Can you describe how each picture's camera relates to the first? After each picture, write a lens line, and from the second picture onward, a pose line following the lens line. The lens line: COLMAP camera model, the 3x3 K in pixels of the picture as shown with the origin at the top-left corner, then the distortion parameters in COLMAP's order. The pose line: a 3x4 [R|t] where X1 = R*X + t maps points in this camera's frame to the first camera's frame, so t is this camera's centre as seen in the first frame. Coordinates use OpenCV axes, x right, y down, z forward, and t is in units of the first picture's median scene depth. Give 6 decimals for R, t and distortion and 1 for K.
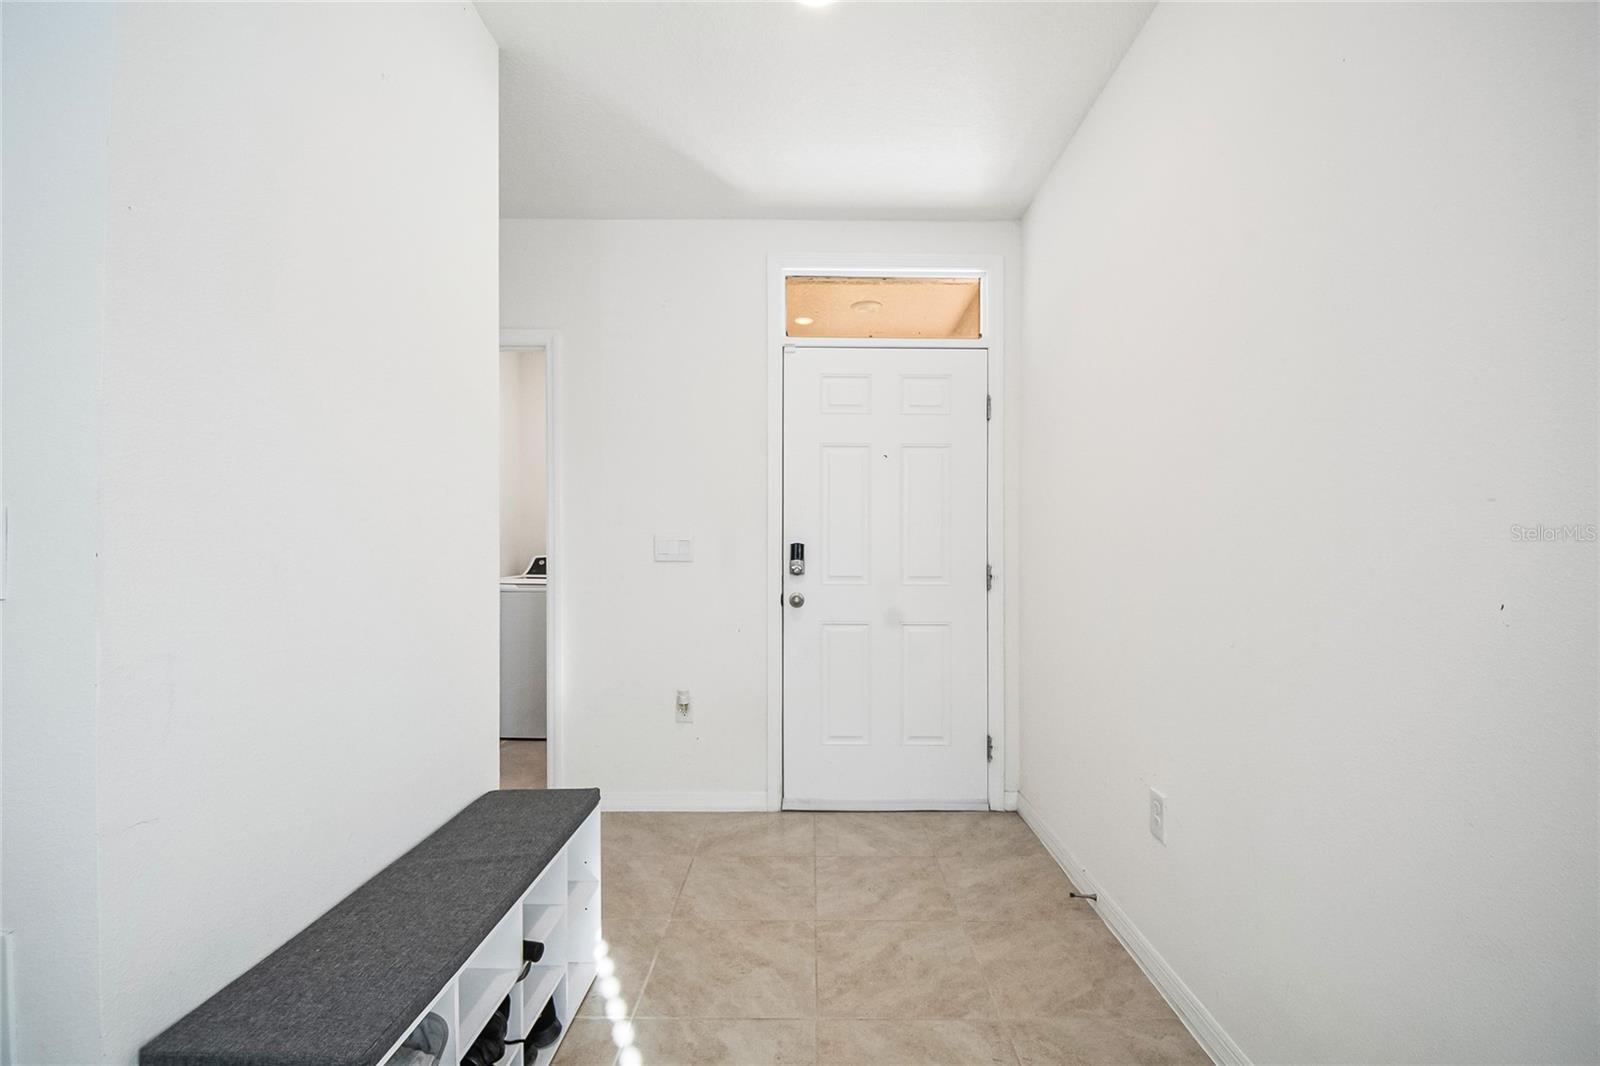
lens RADIAL K [[710.3, 0, 818.8], [0, 710.3, 545.6], [0, 0, 1]] dist [0.018922, -0.025982]
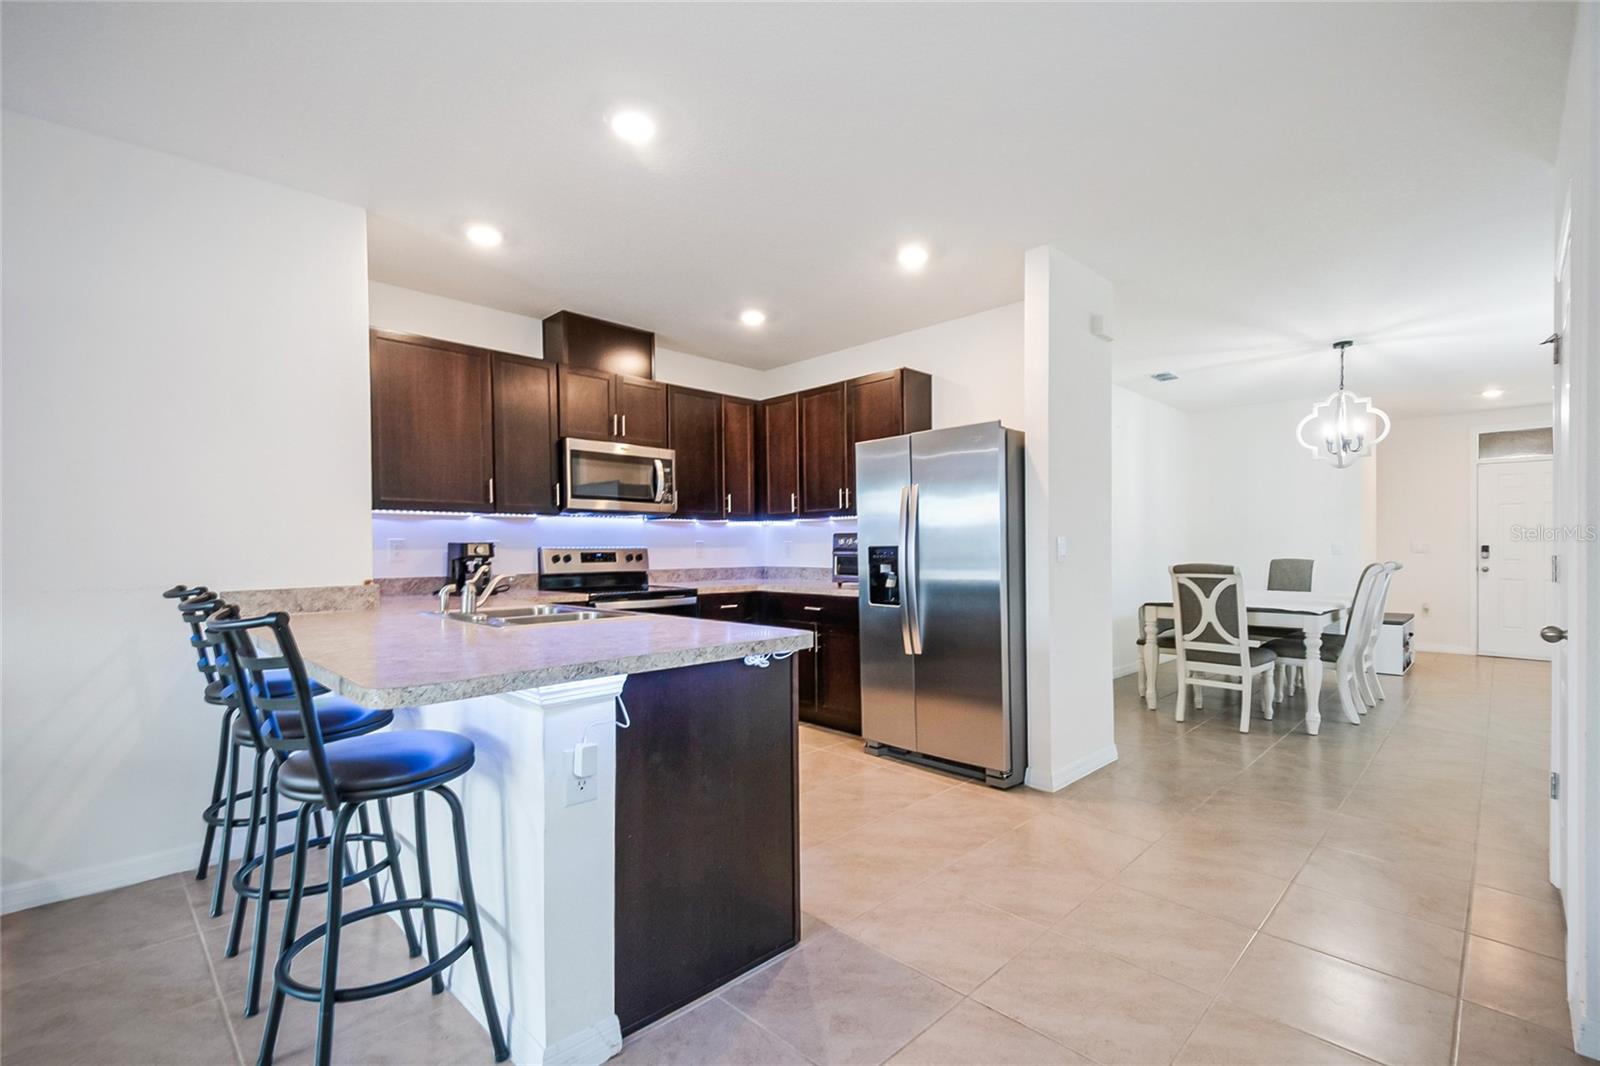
lens RADIAL K [[703.7, 0, 798.4], [0, 703.7, 551.4], [0, 0, 1]] dist [0.010189, -0.025200]
pose [[0.699086, 0.000972, -0.715037, 0.020703], [0.004467, 0.999974, 0.005727, -0.003674], [0.715024, -0.007198, 0.699063, -2.321694]]
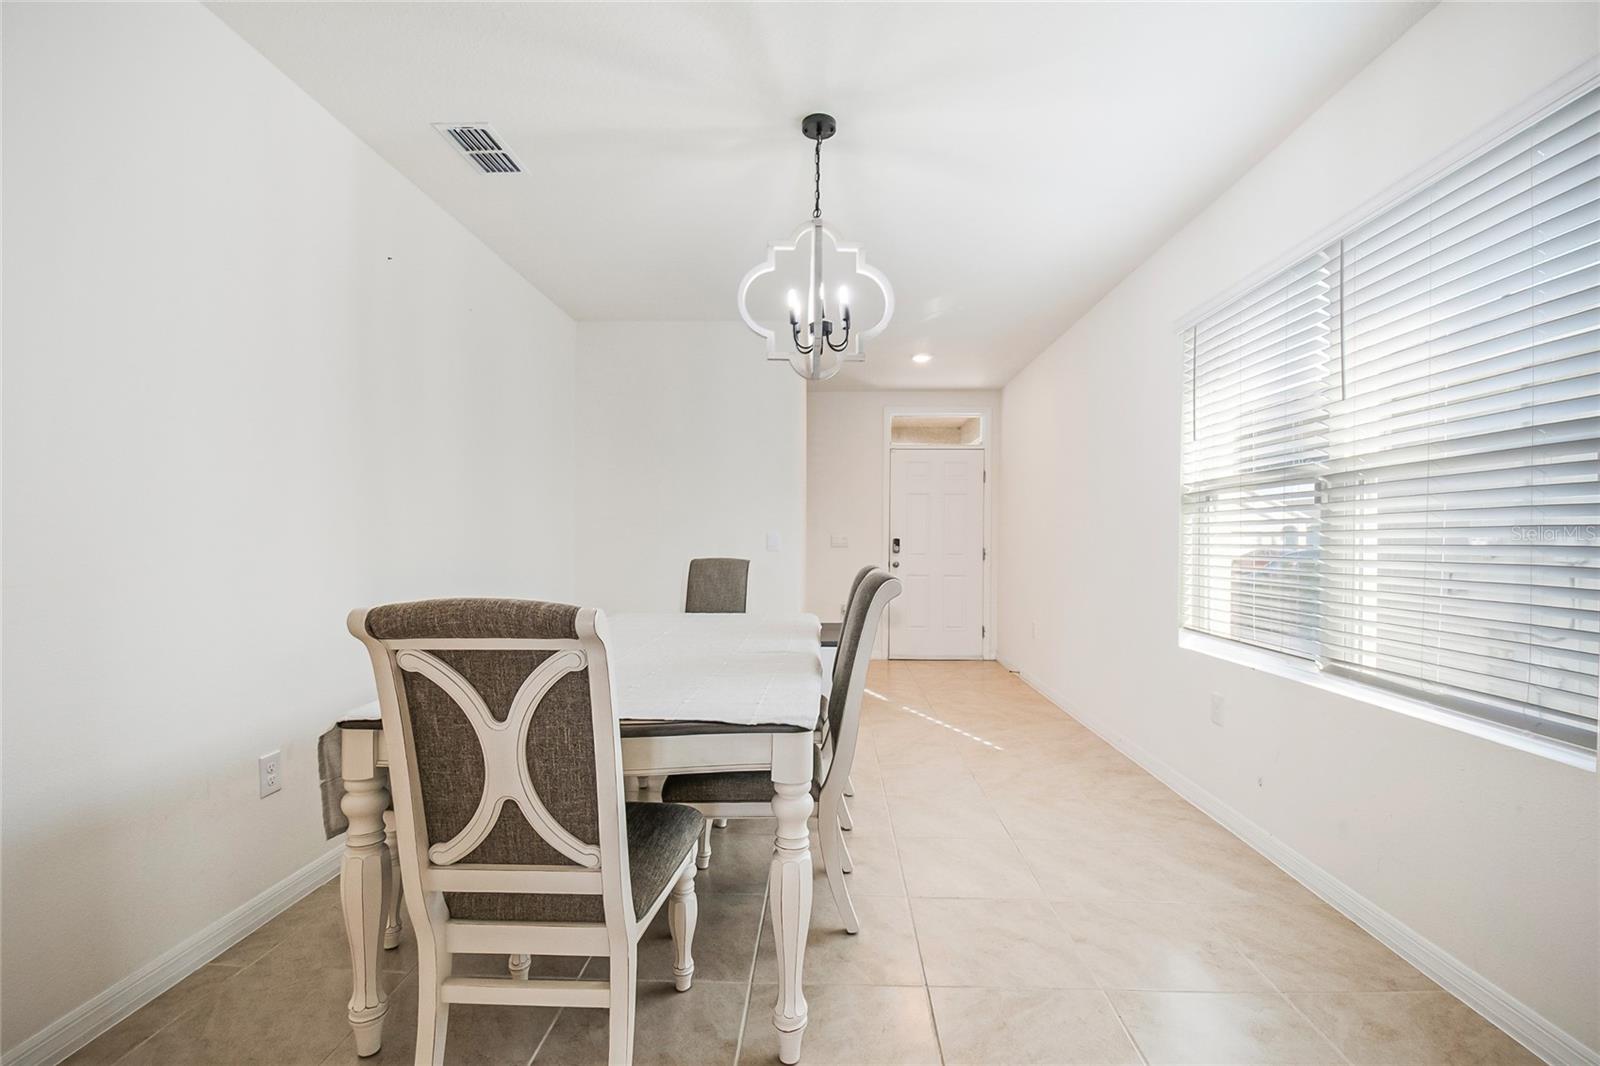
lens RADIAL K [[710.3, 0, 818.8], [0, 710.3, 545.6], [0, 0, 1]] dist [0.018922, -0.025982]
pose [[0.999675, 0.005829, -0.024823, -0.215027], [-0.005593, 0.999939, 0.009571, -0.000822], [0.024877, -0.009429, 0.999646, -1.200611]]
